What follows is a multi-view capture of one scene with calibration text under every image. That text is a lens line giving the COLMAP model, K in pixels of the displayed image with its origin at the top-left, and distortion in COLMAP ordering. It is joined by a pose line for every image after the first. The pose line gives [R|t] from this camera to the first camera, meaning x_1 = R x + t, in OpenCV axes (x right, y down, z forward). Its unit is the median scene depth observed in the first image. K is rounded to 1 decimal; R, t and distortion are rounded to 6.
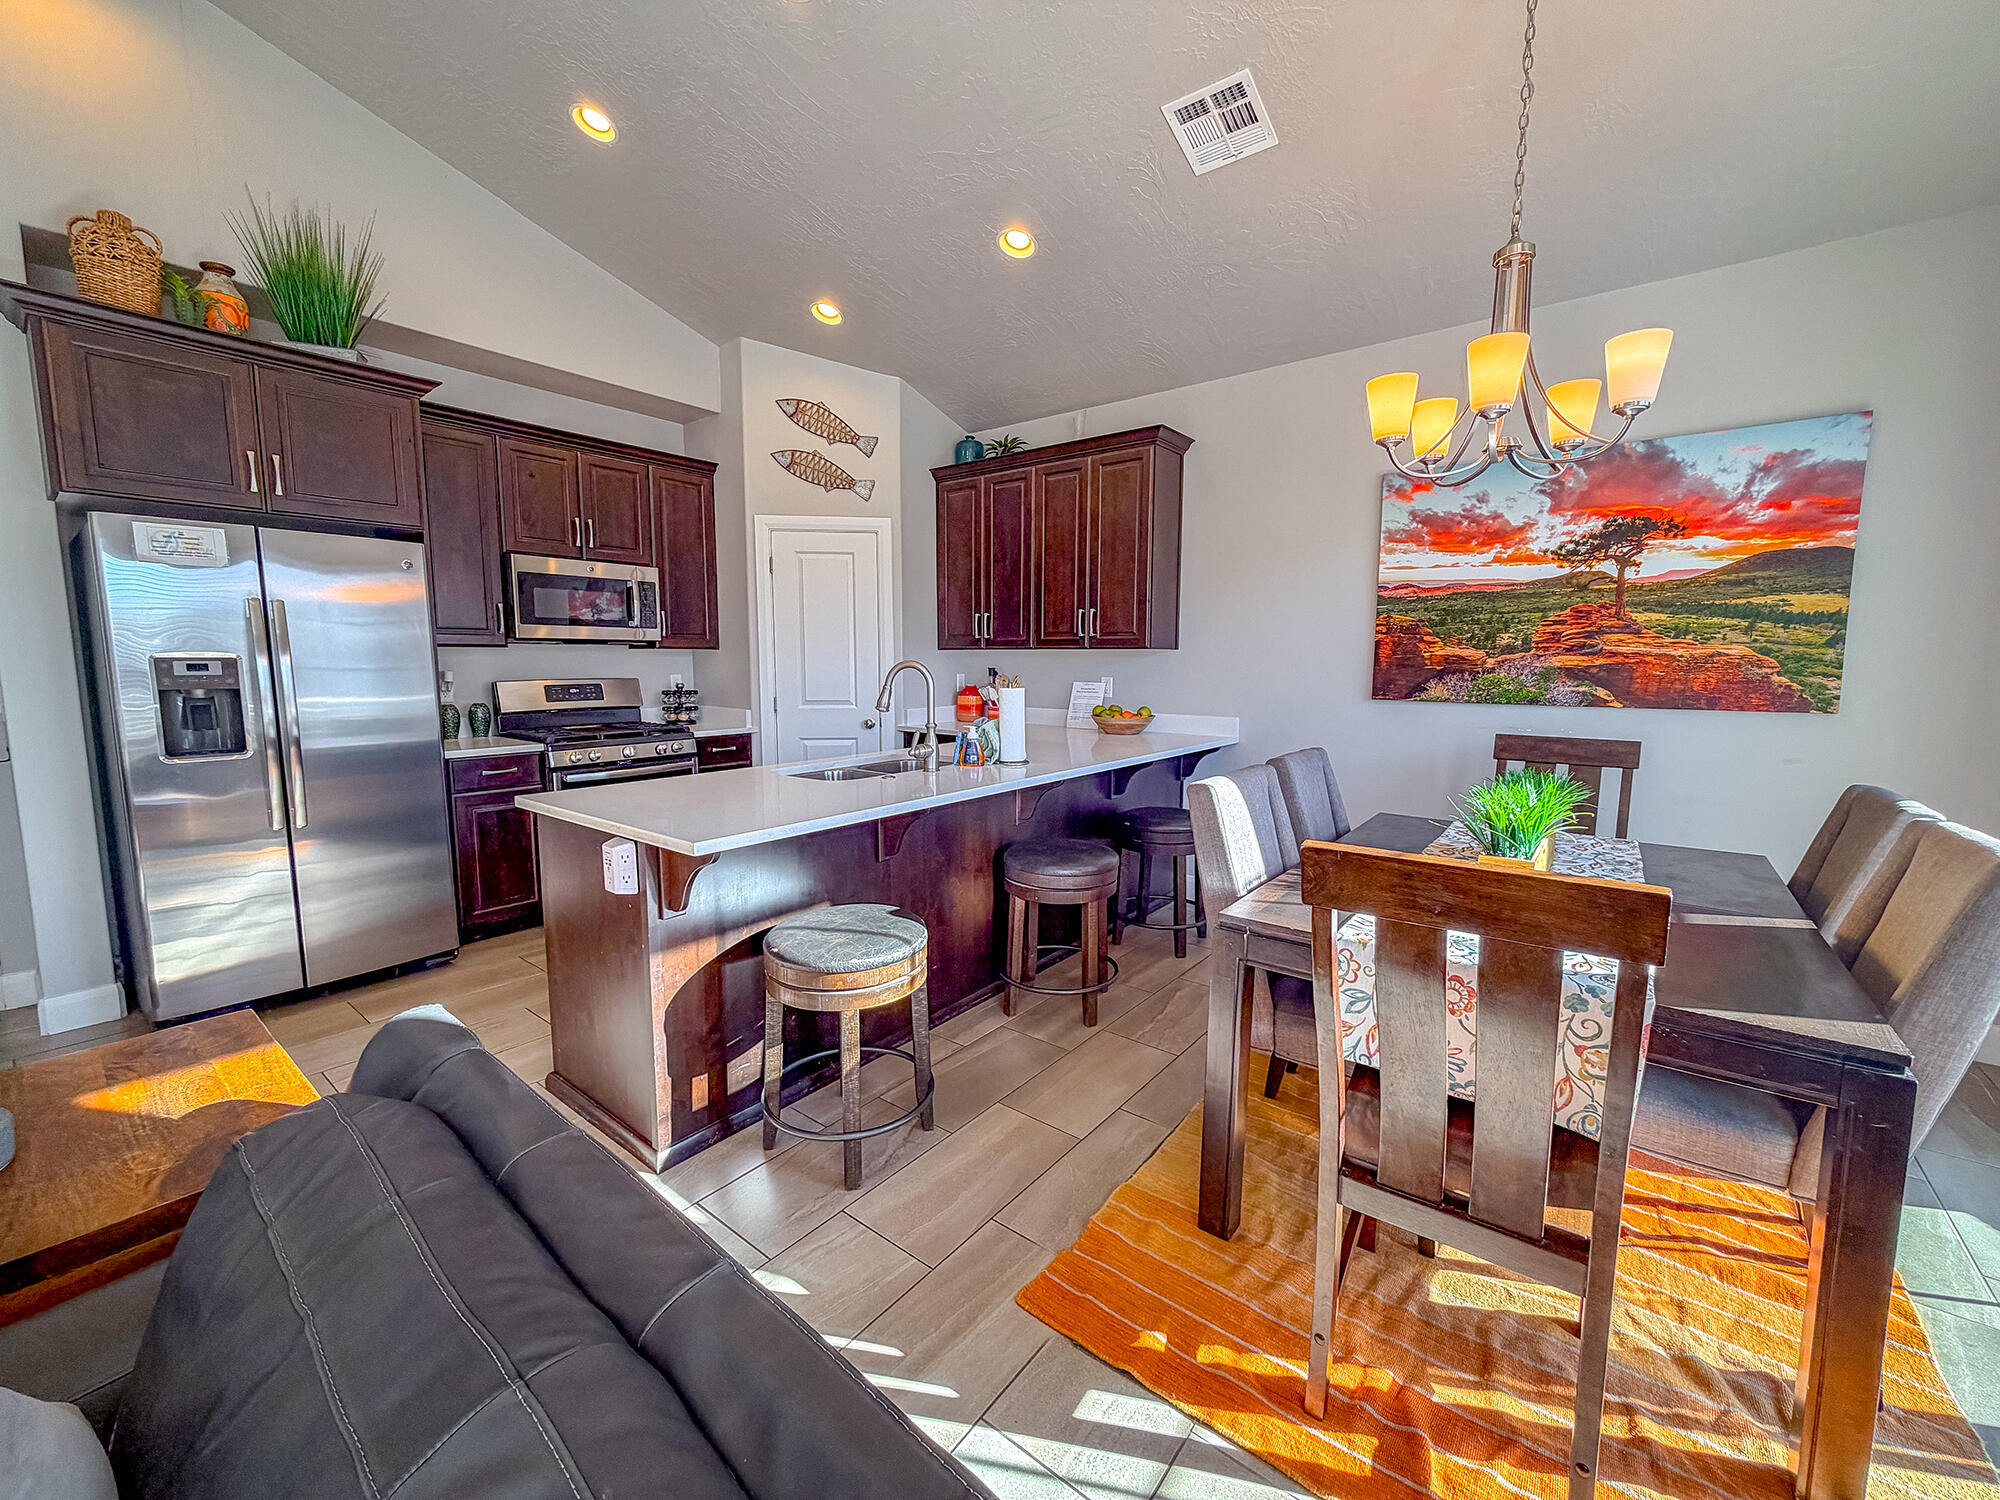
lens RADIAL K [[802.2, 0, 1006.1], [0, 802.2, 747.3], [0, 0, 1]] dist [-0.000809, 0.000121]
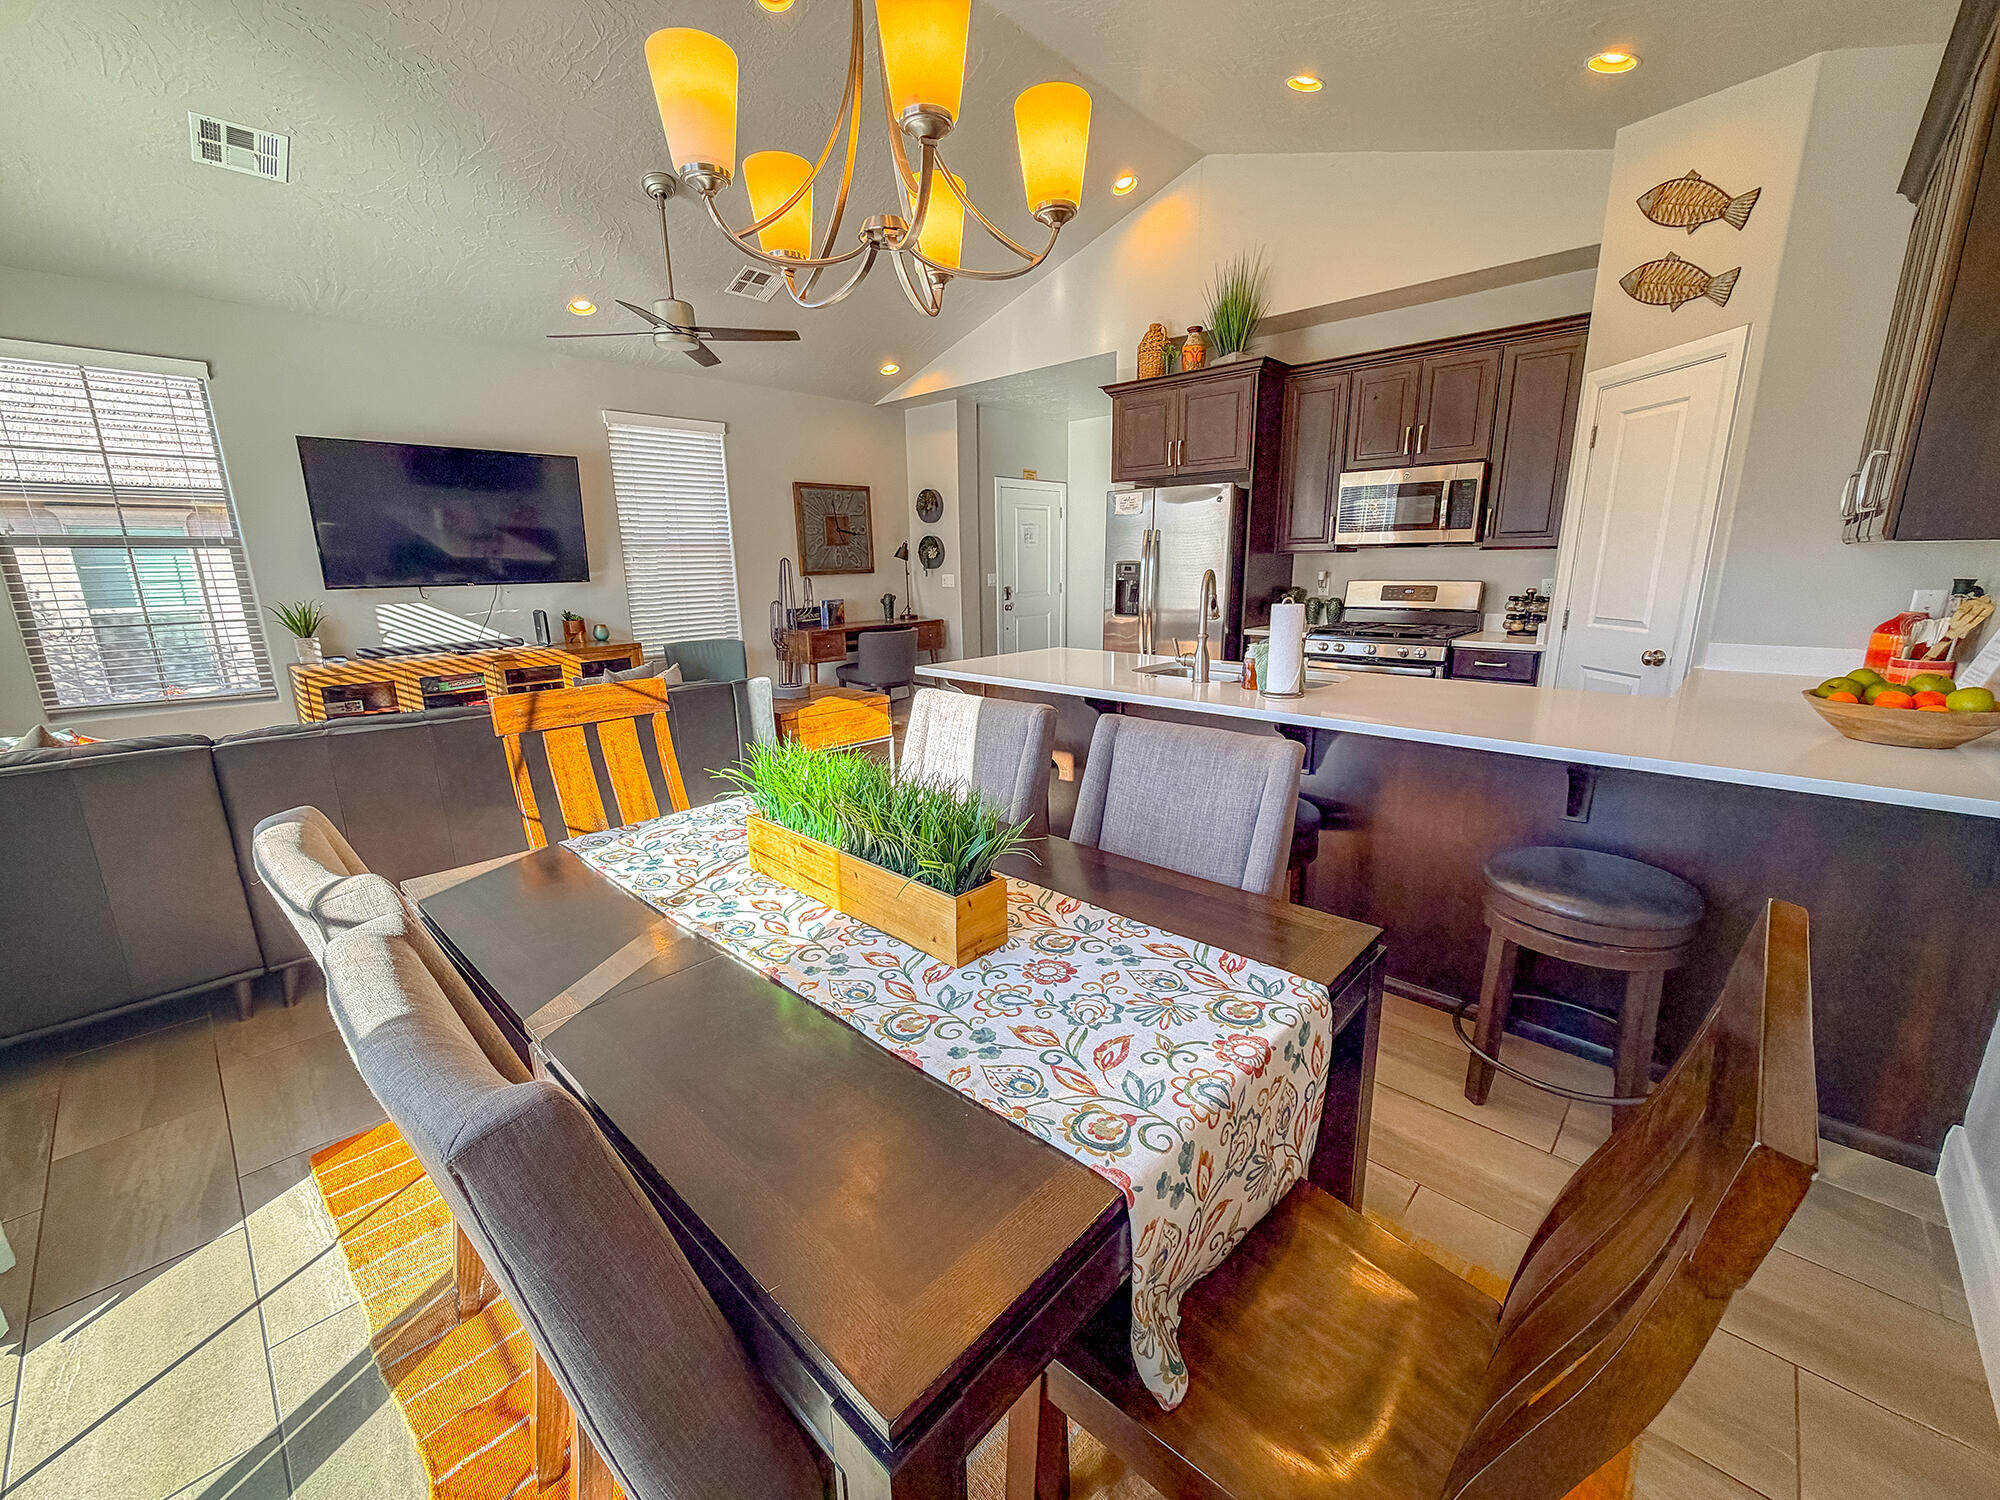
lens RADIAL K [[796.0, 0, 1000.0], [0, 796.0, 750.0], [0, 0, 1]] dist [-0.001048, 0.000019]
pose [[-0.097217, 0.230519, -0.968199, 0.834206], [-0.096300, 0.966064, 0.239680, -0.092941], [0.990593, 0.116538, -0.071719, 0.757592]]
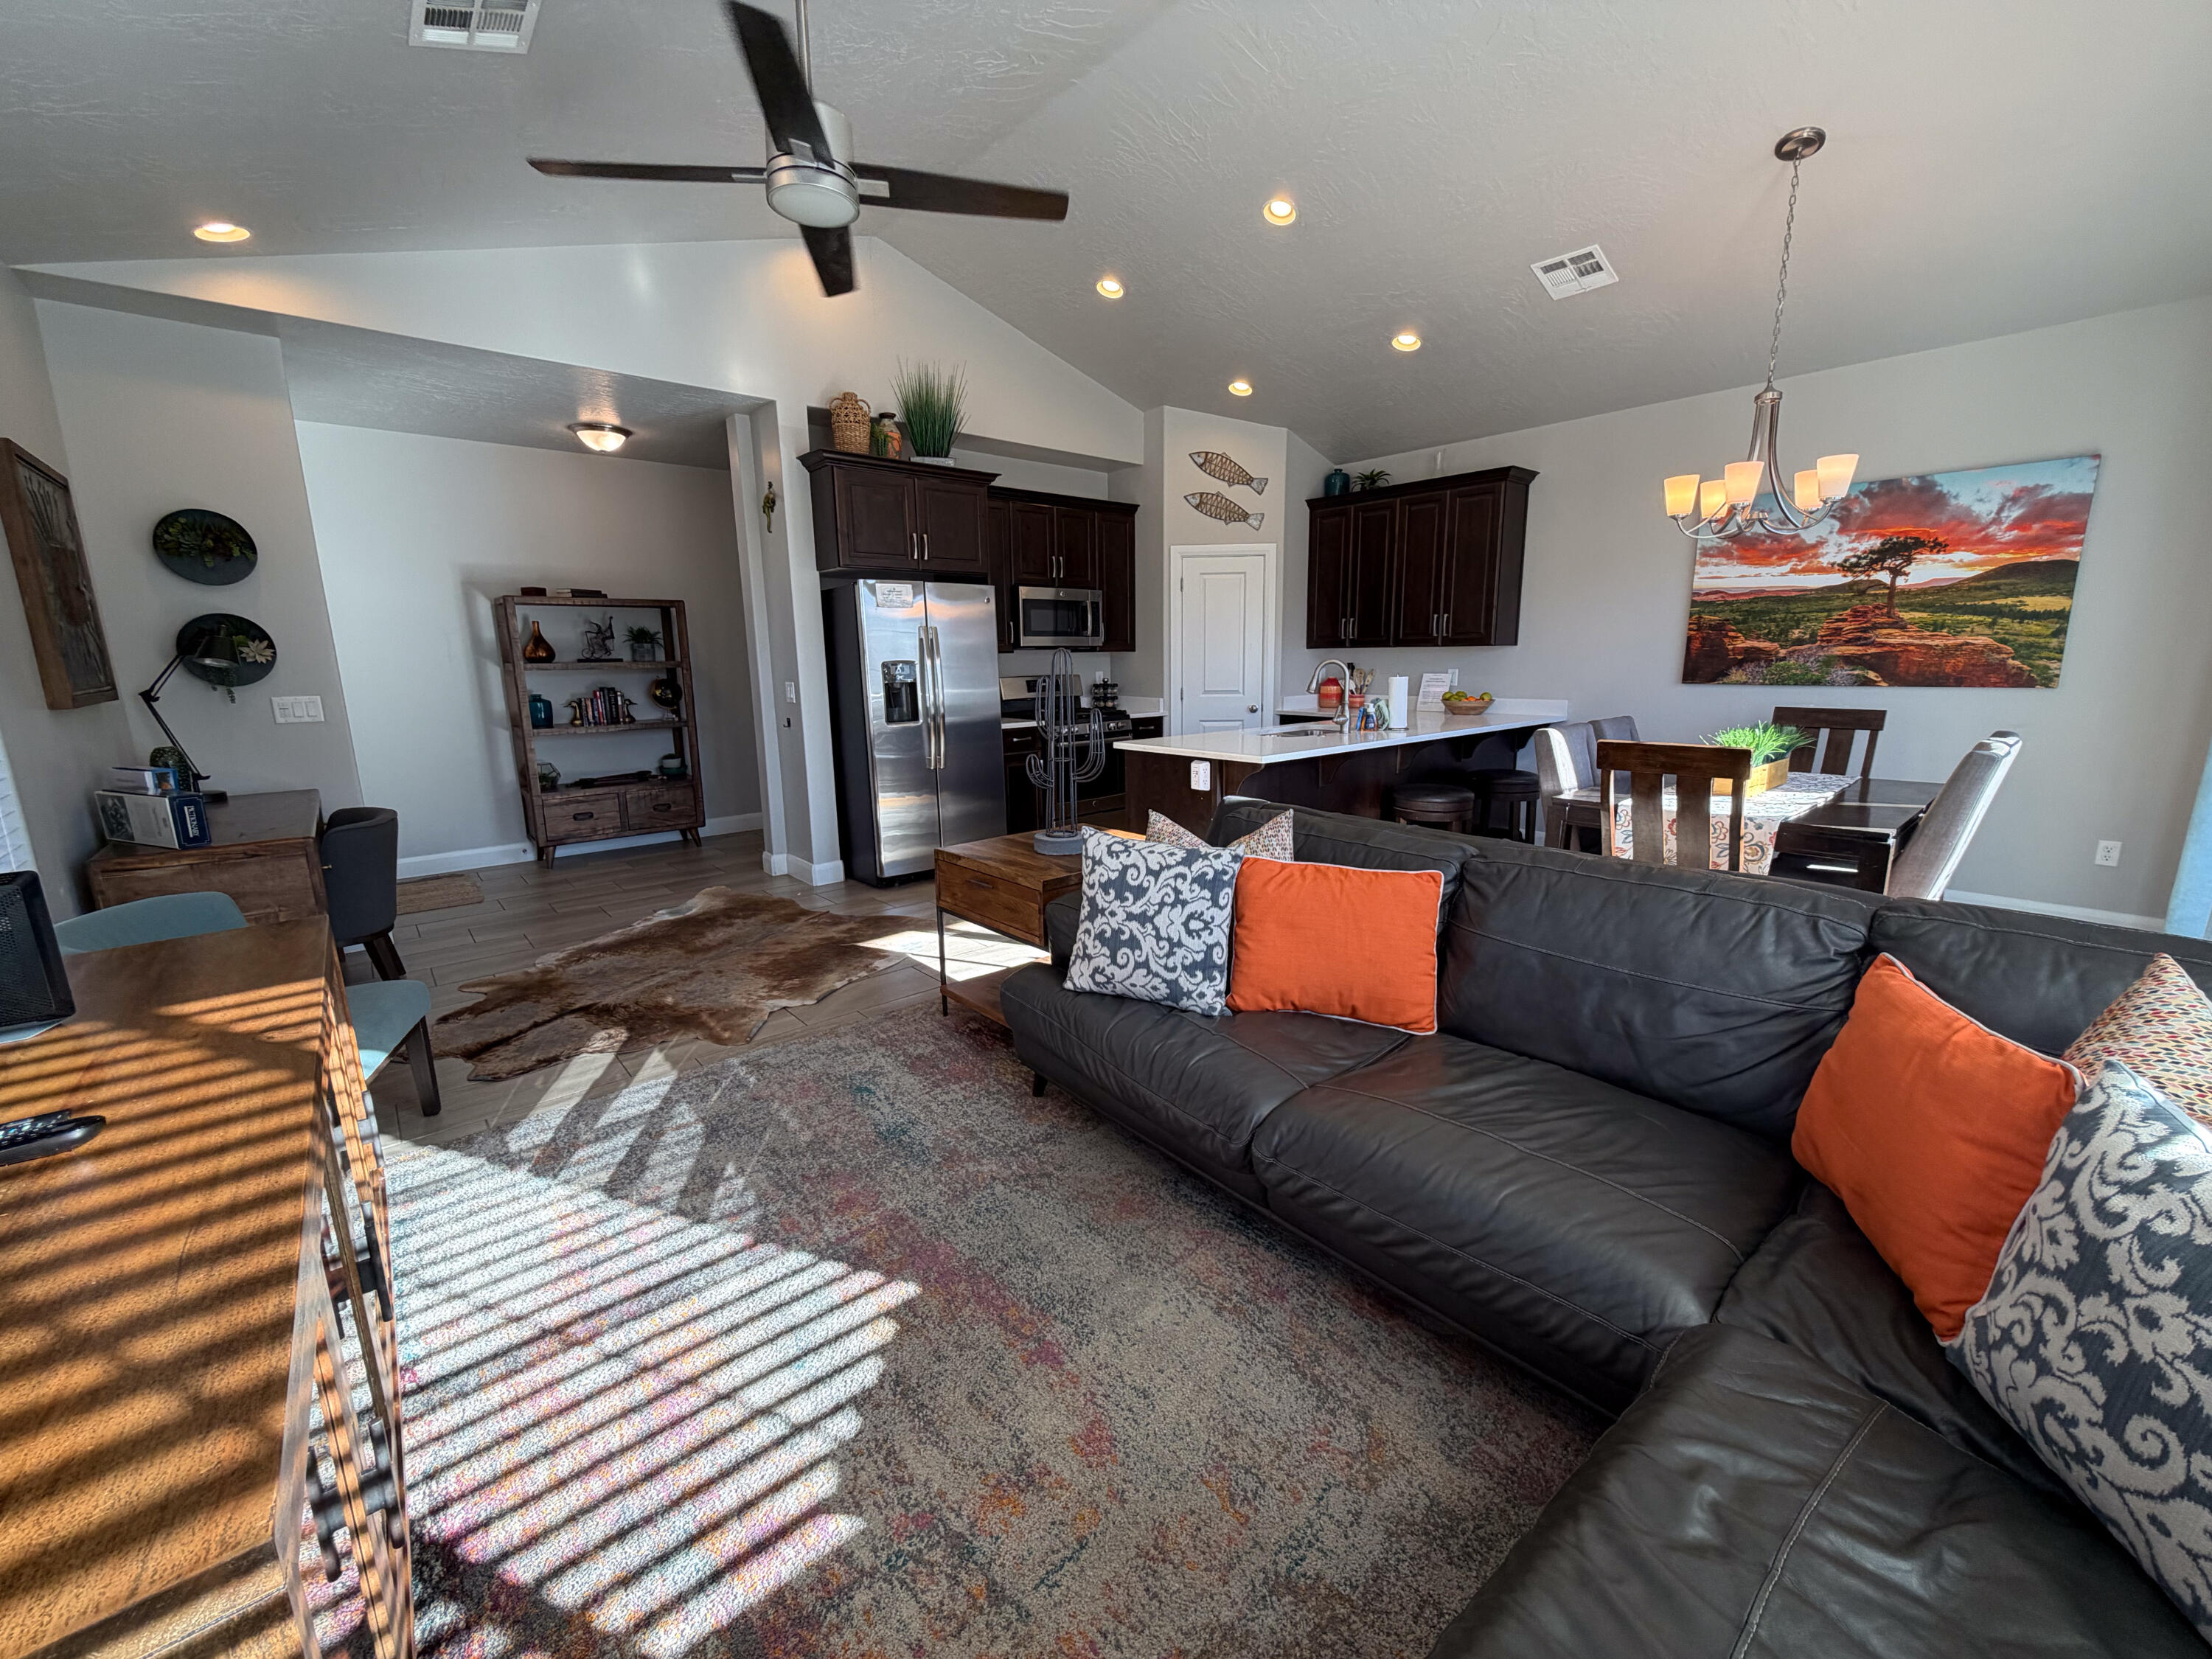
lens RADIAL K [[892.9, 0, 1106.0], [0, 892.9, 829.5], [0, 0, 1]] dist [-0.001829, -0.000403]
pose [[0.981927, 0.019768, -0.188225, -0.195285], [-0.003792, 0.996385, 0.084862, 0.063109], [0.189222, -0.082615, 0.978453, -0.663690]]
